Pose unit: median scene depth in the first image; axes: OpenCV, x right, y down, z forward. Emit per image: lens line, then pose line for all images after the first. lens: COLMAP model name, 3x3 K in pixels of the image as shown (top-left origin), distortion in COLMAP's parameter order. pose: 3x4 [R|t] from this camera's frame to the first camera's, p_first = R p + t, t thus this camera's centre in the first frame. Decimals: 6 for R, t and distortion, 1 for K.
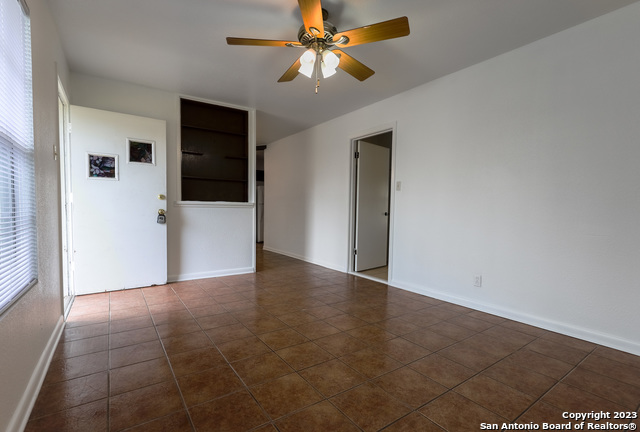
lens RADIAL K [[297.6, 0, 319.5], [0, 297.6, 215.3], [0, 0, 1]] dist [-0.003072, 0.000018]
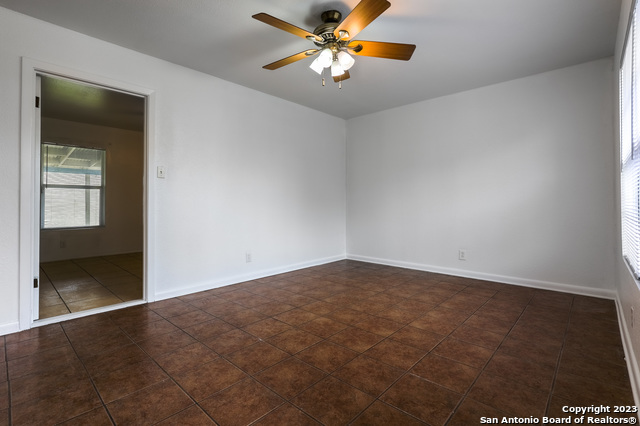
lens RADIAL K [[297.6, 0, 333.9], [0, 297.6, 200.7], [0, 0, 1]] dist [-0.003072, 0.000018]
pose [[-0.235738, -0.000748, 0.971816, -0.977748], [0.017204, 0.999840, 0.004942, -0.012372], [-0.971664, 0.017884, -0.235688, 1.258655]]
